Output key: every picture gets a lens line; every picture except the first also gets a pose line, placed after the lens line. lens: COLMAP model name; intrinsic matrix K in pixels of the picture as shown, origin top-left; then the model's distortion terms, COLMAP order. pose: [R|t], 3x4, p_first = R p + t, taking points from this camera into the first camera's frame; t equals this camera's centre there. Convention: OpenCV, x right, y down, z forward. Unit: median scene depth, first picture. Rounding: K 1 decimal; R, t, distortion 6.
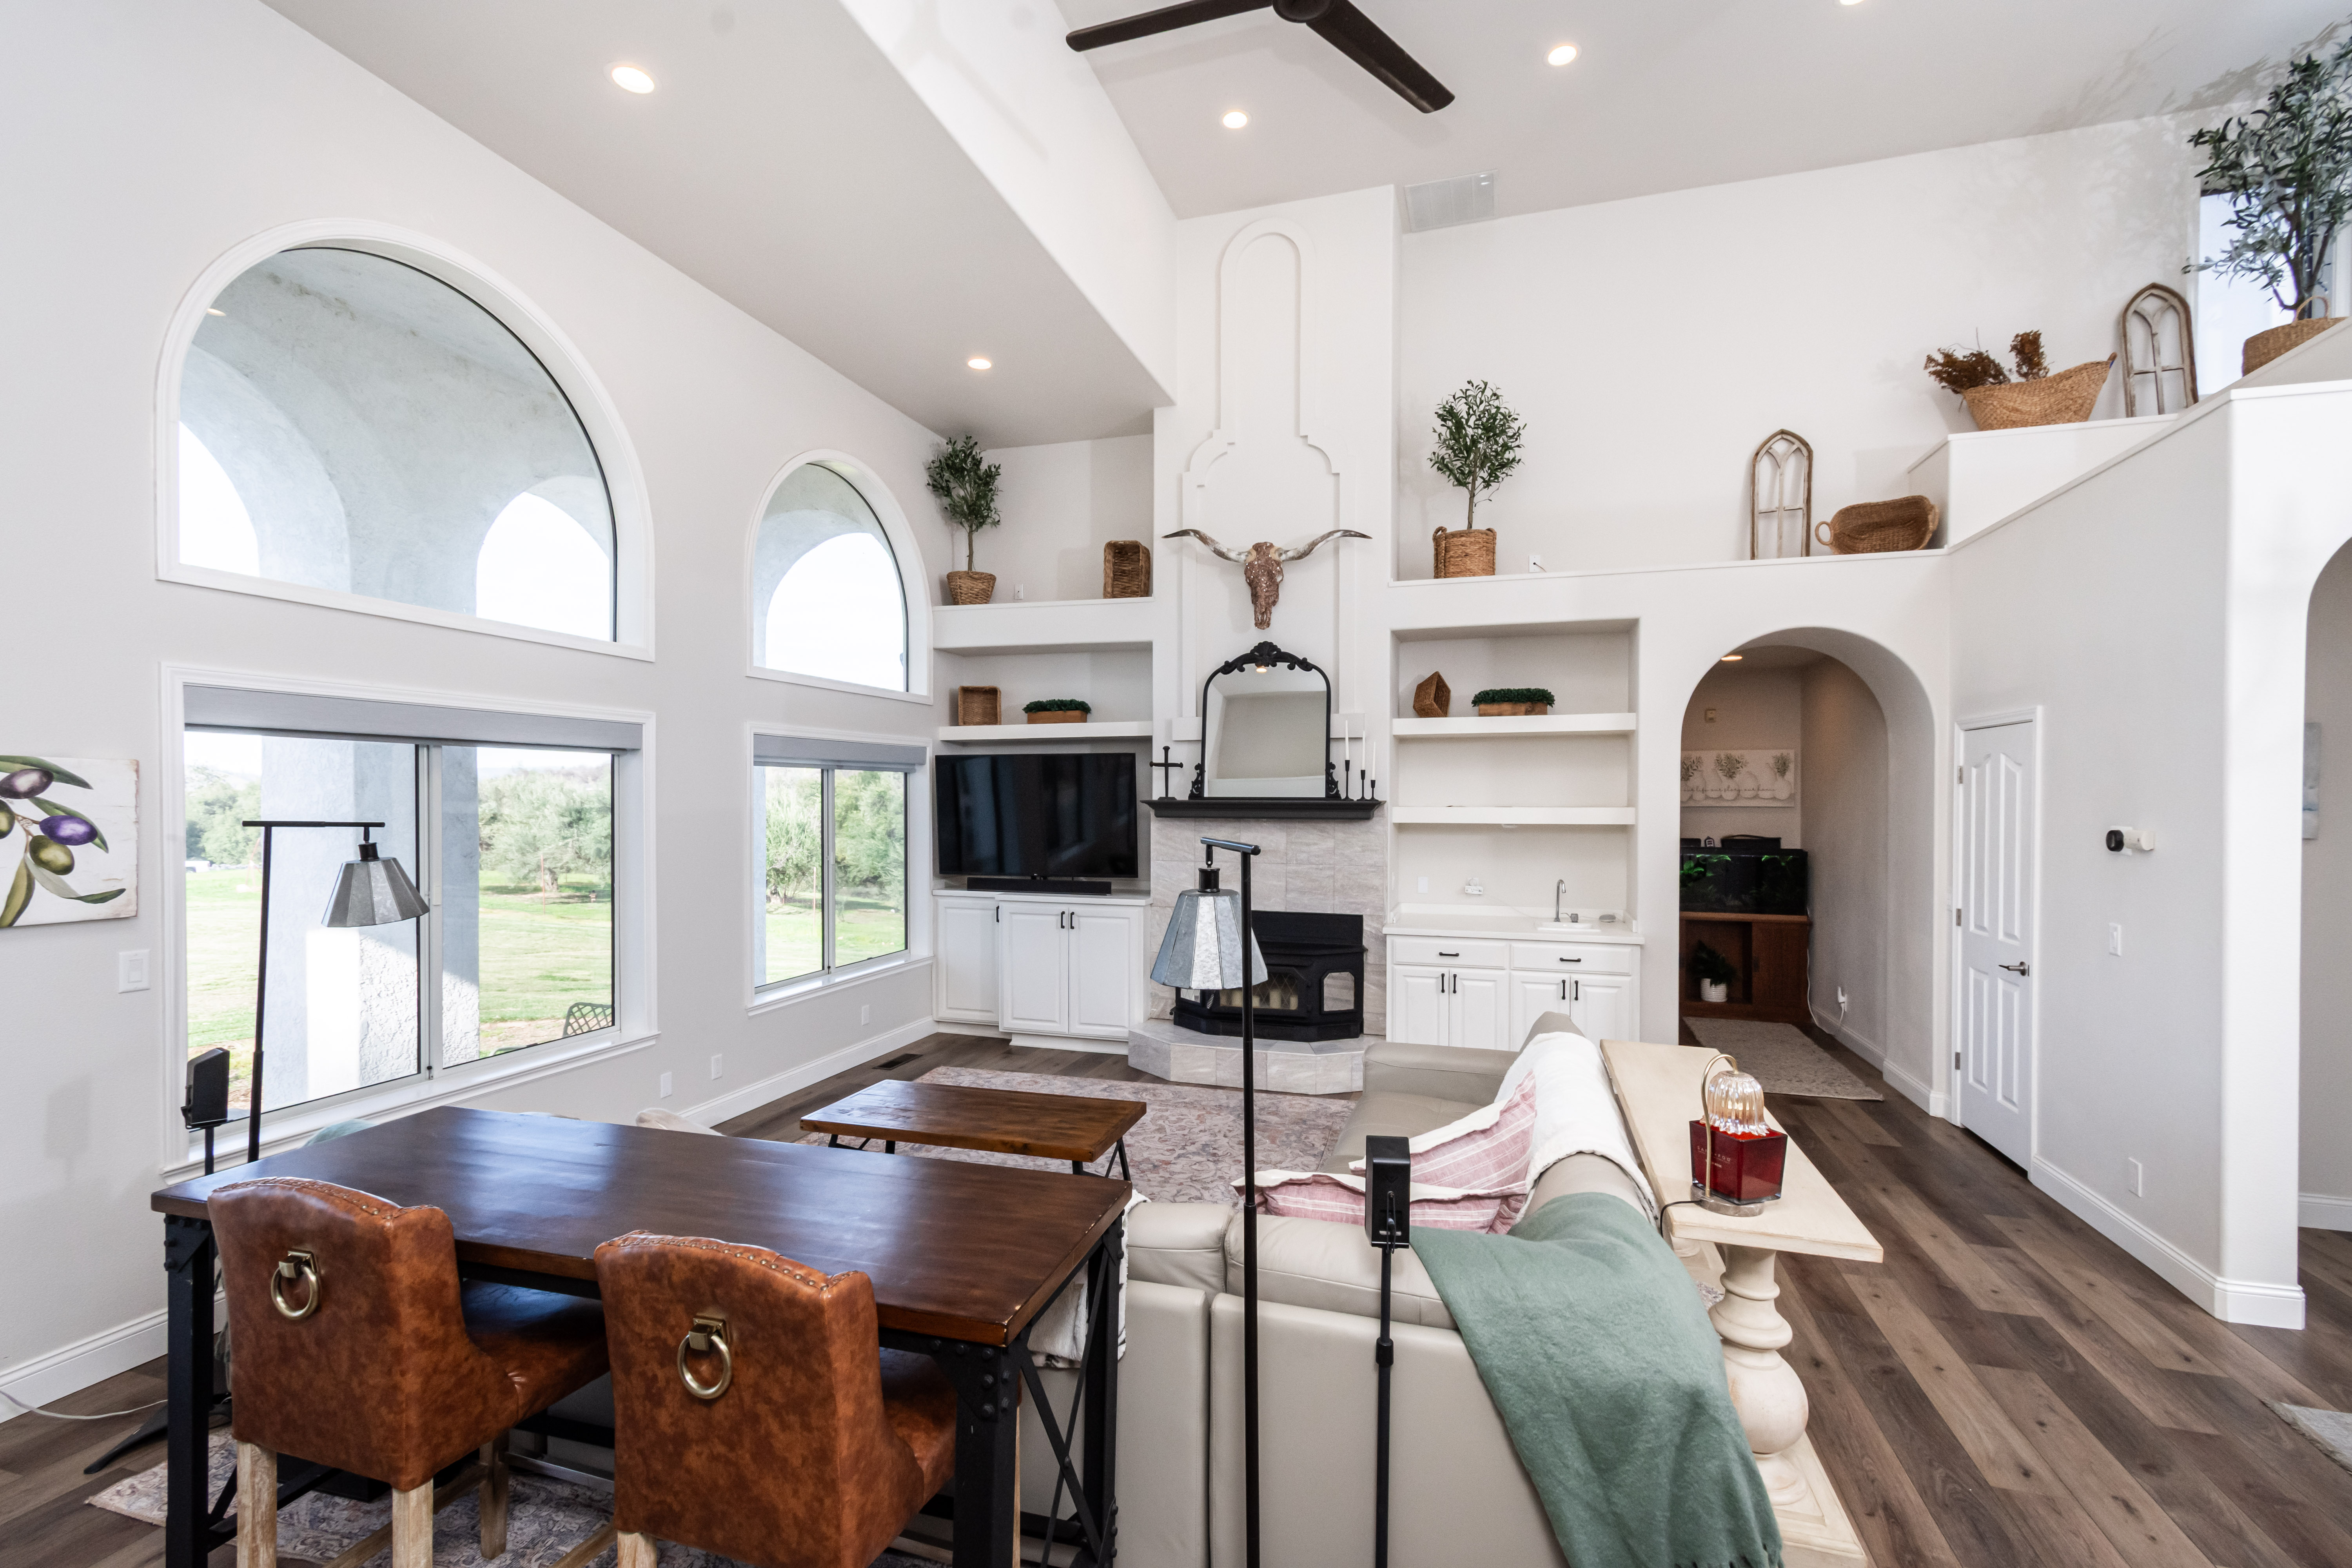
lens RADIAL K [[1053.1, 0, 1174.9], [0, 1053.1, 806.9], [0, 0, 1]] dist [0.012477, -0.003575]
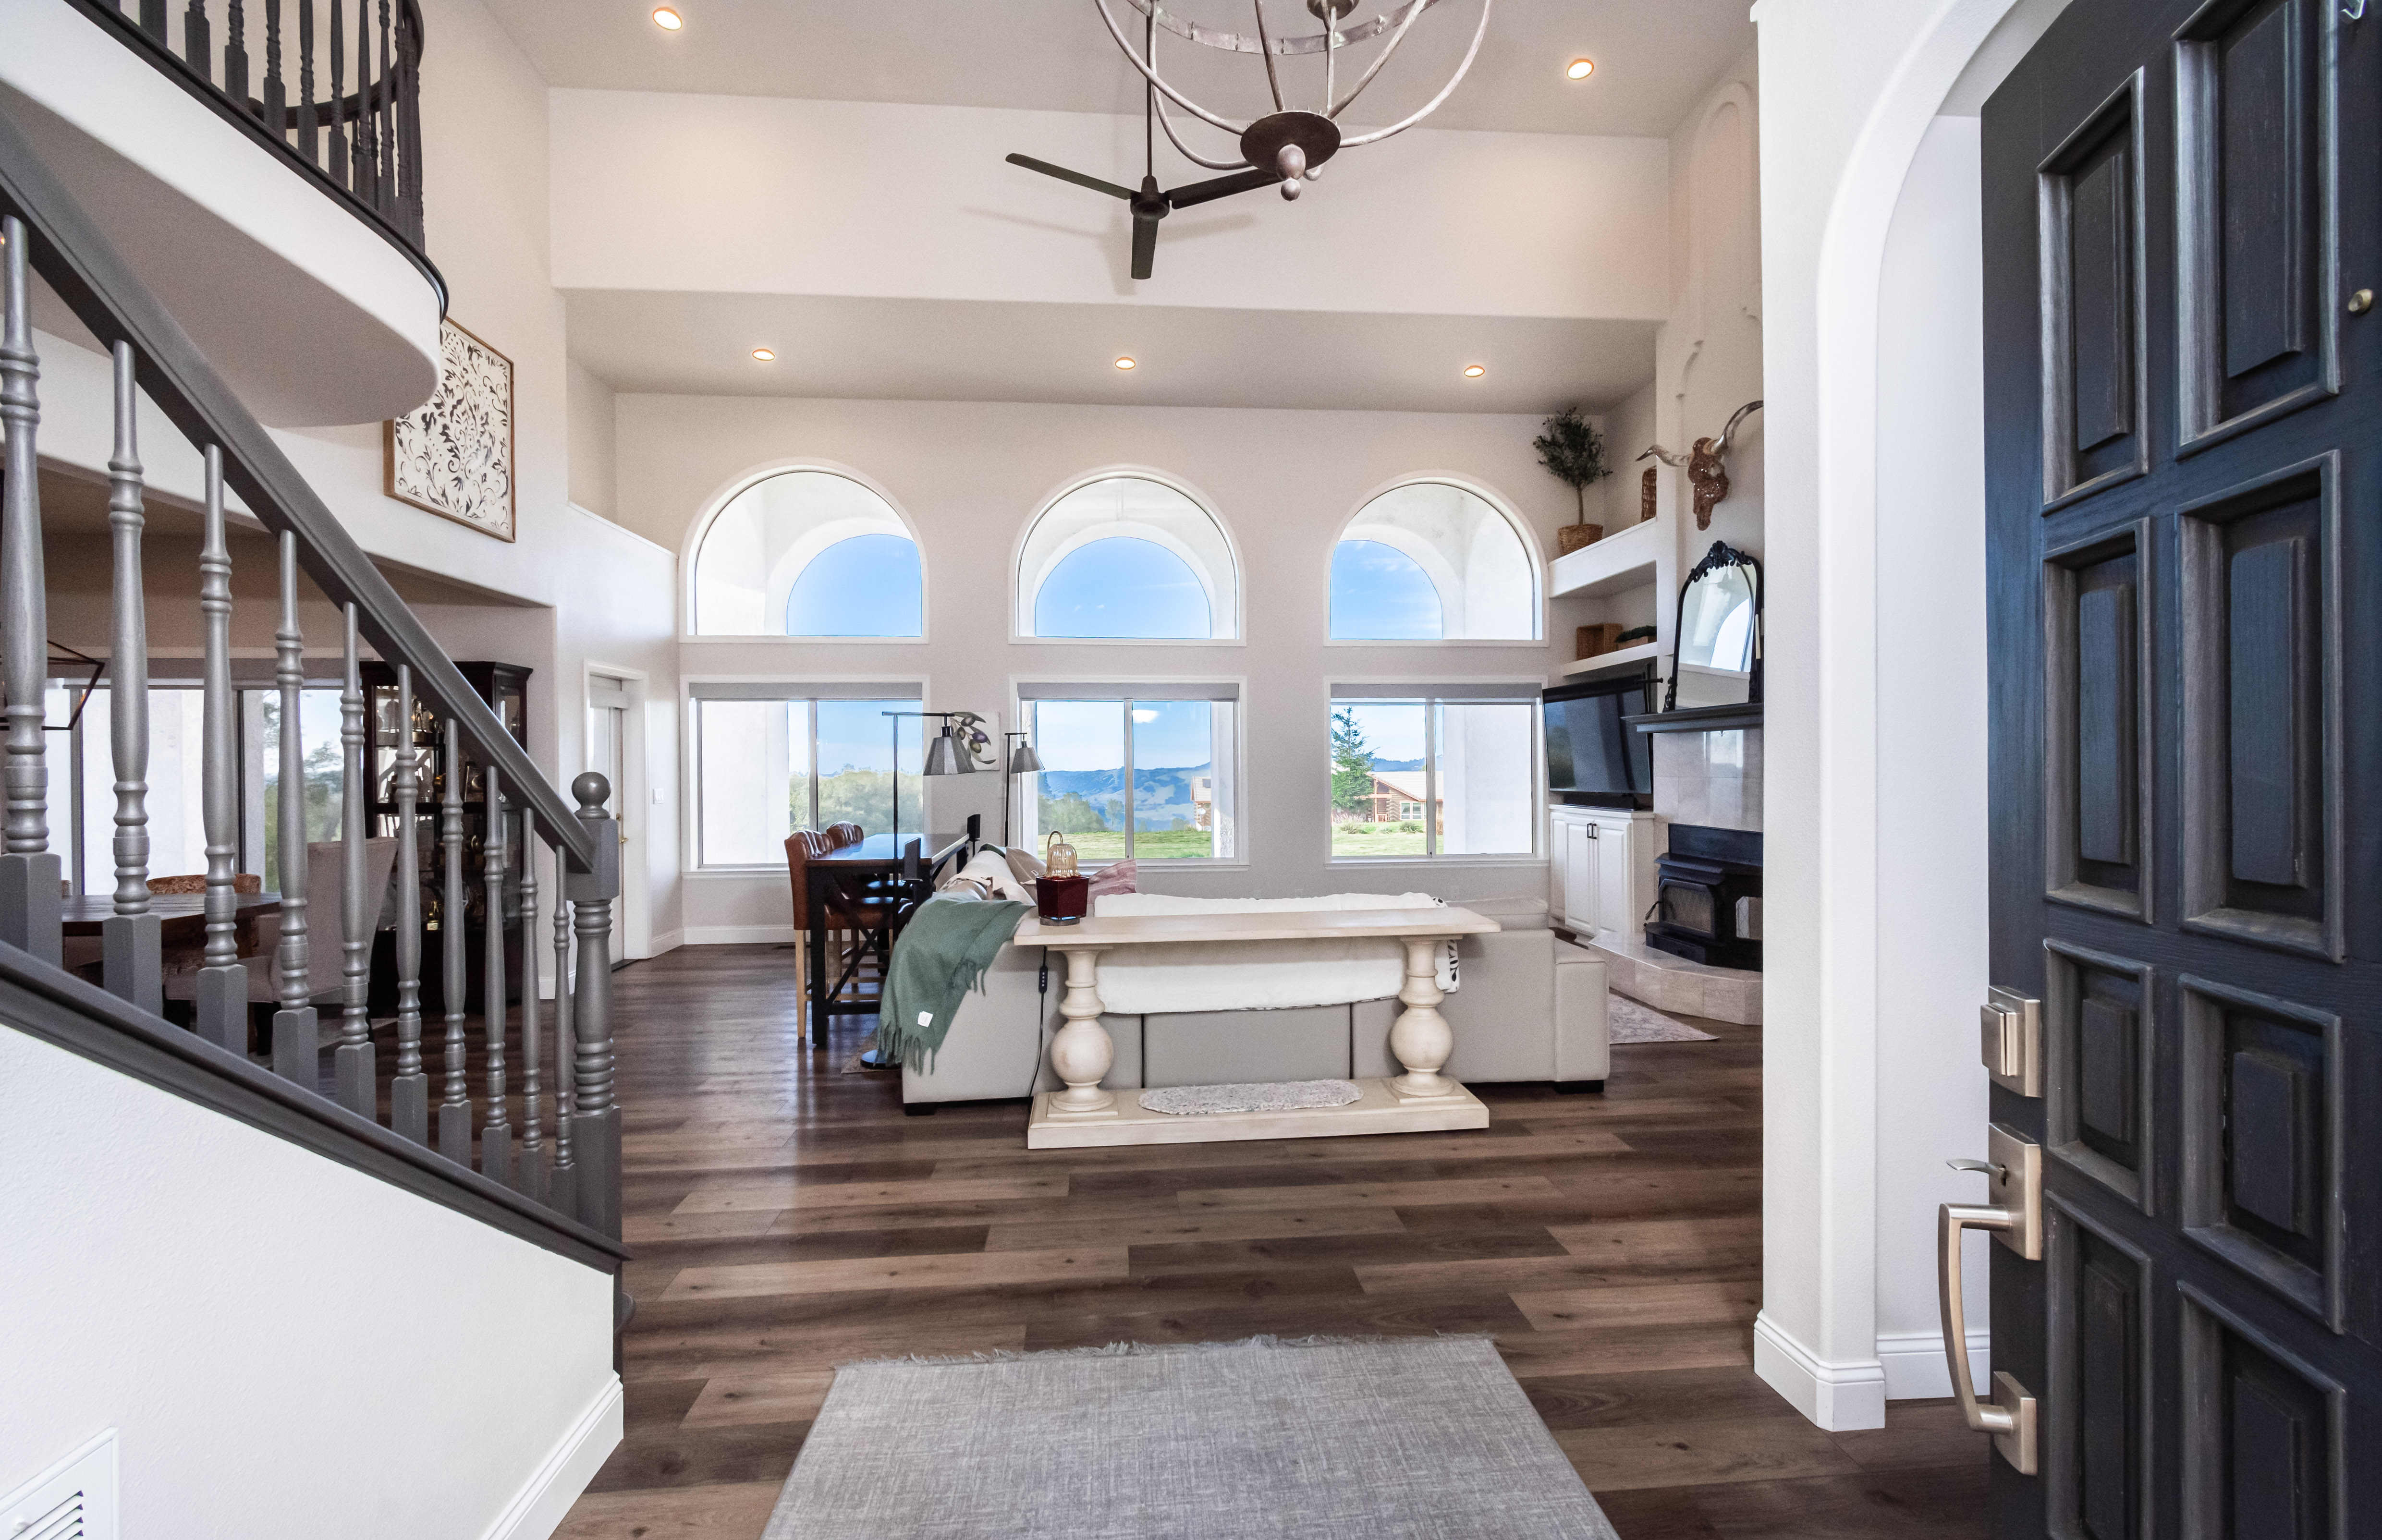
lens RADIAL K [[1033.3, 0, 1189.9], [0, 1033.3, 776.9], [0, 0, 1]] dist [0.015873, -0.004893]
pose [[0.380561, 0.003435, -0.924750, 0.773865], [-0.003488, 0.999991, 0.002279, 0.053895], [0.924749, 0.002359, 0.380569, 0.215833]]
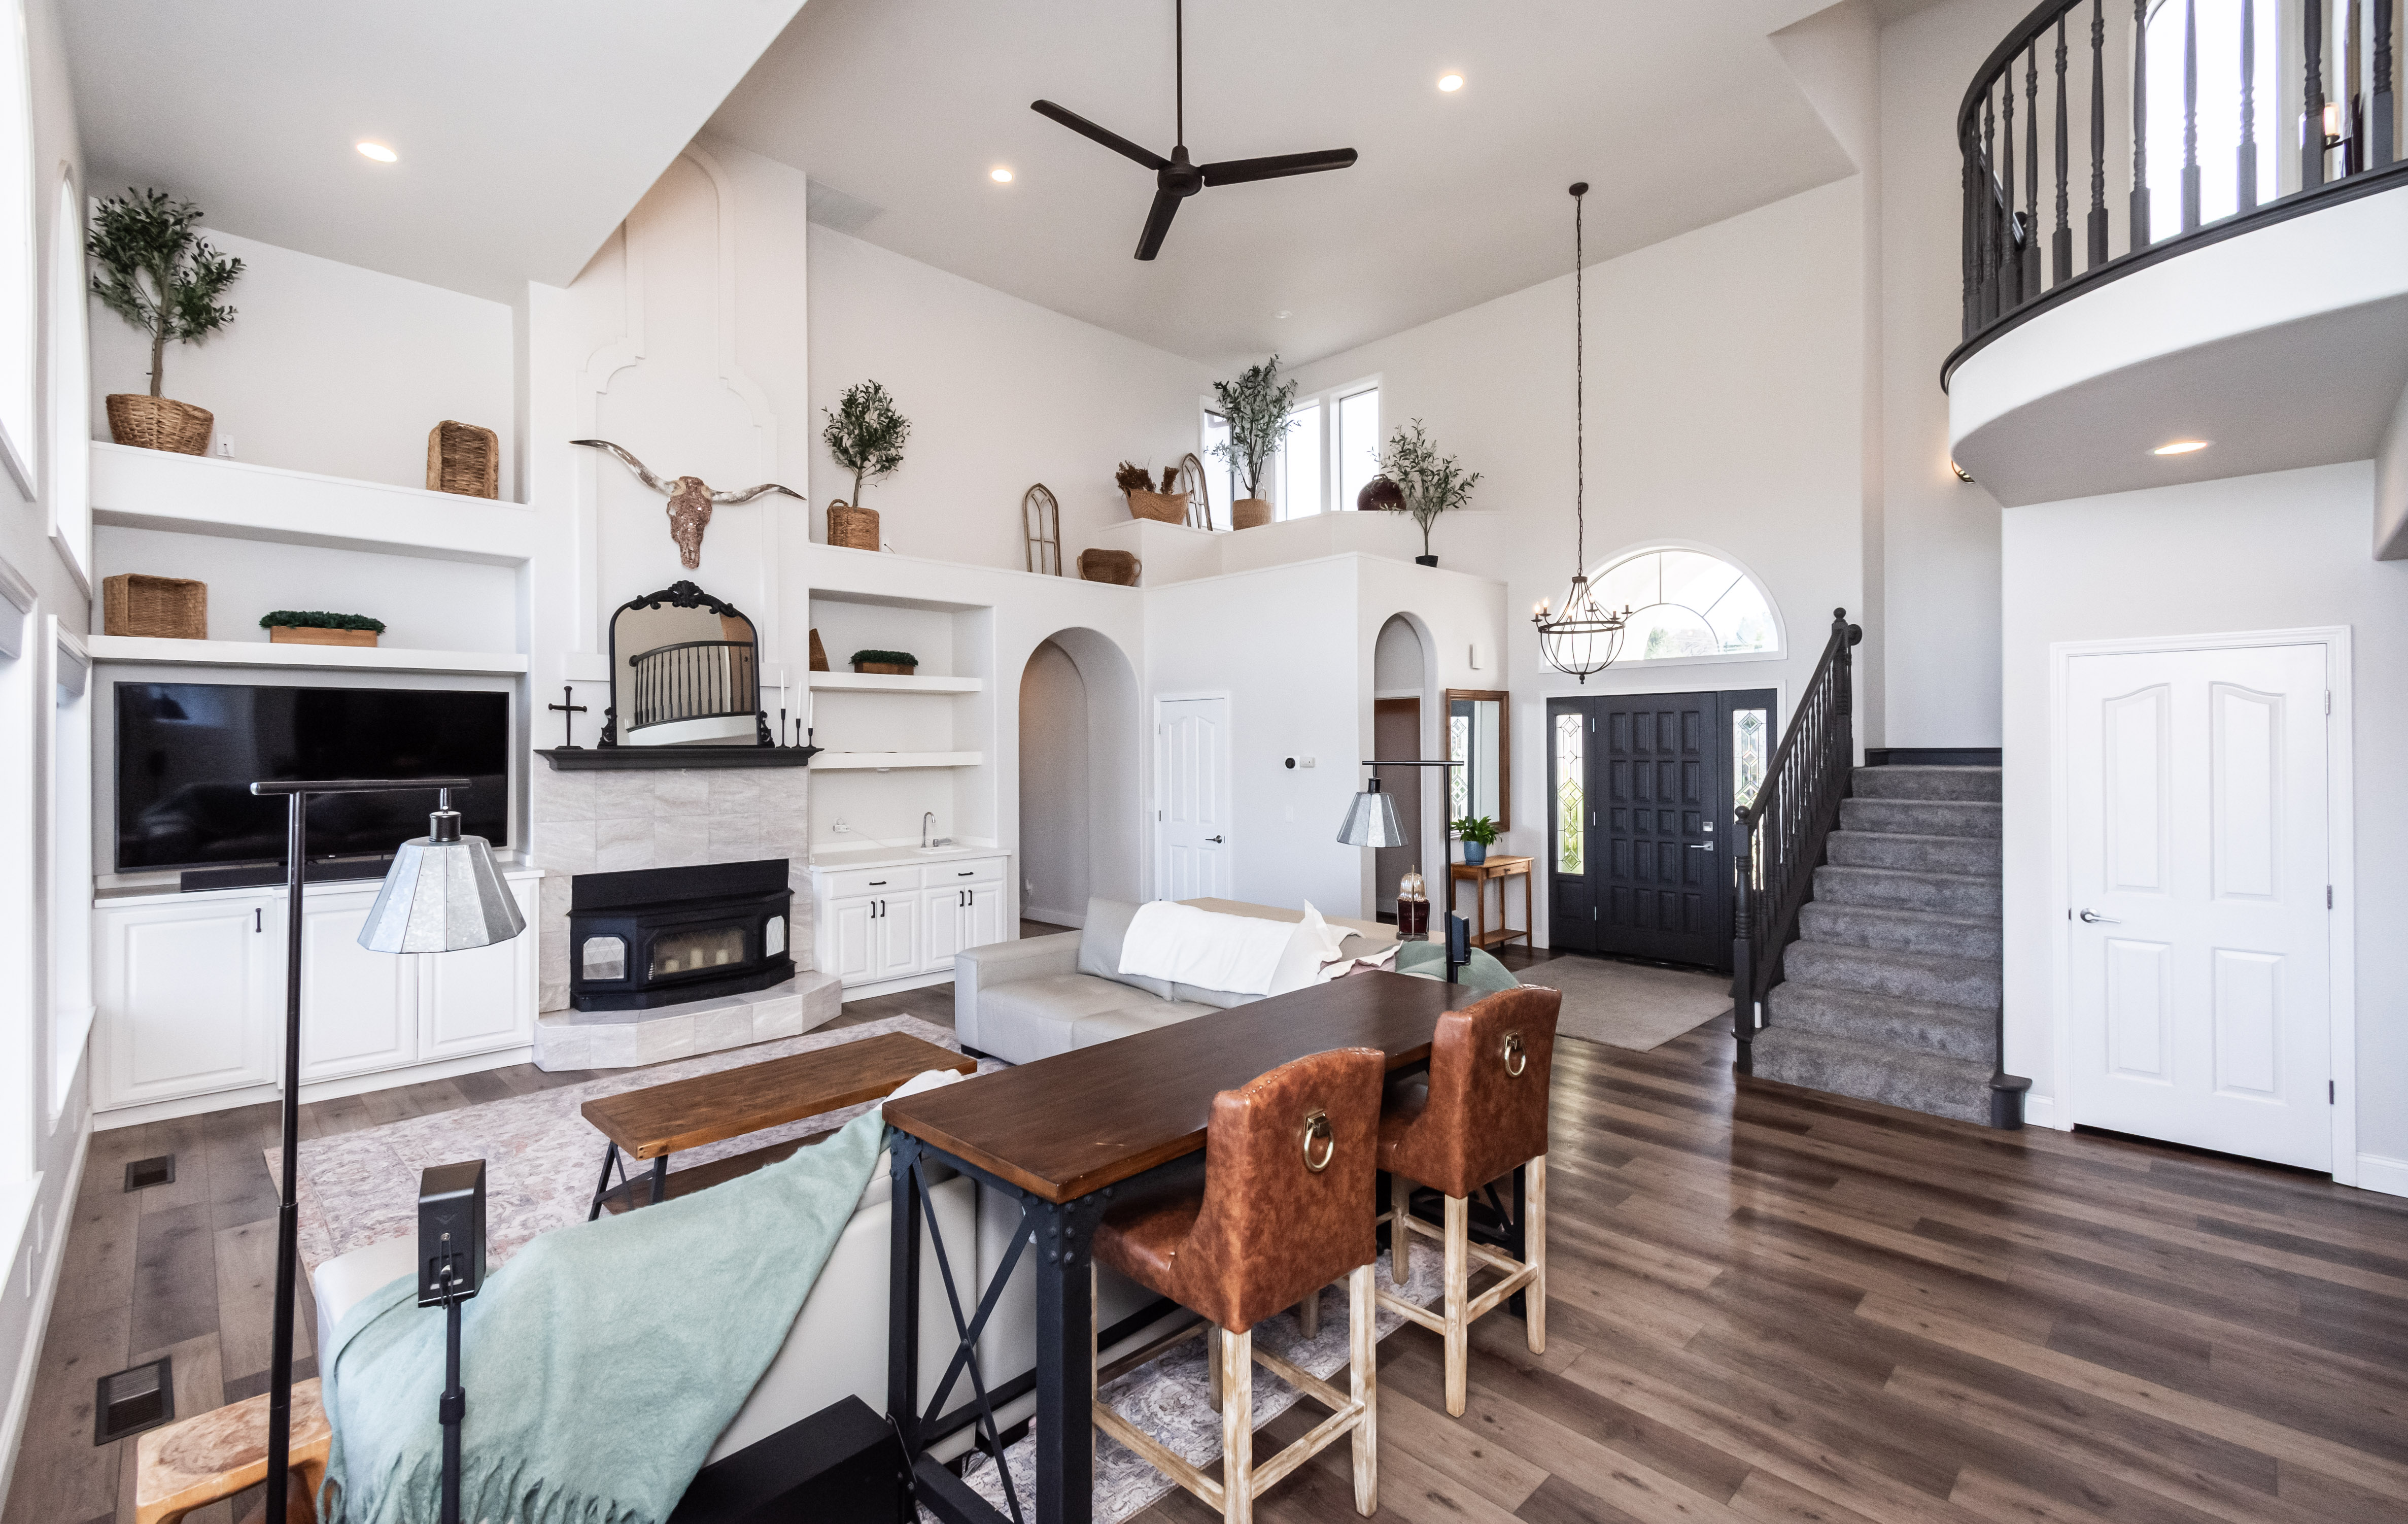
lens RADIAL K [[1033.0, 0, 1196.5], [0, 1033.0, 746.7], [0, 0, 1]] dist [0.019681, -0.001549]
pose [[0.475373, -0.005512, 0.879767, -0.524269], [0.017577, 0.999840, -0.003233, 0.003167], [-0.879609, 0.017000, 0.475394, 0.157425]]
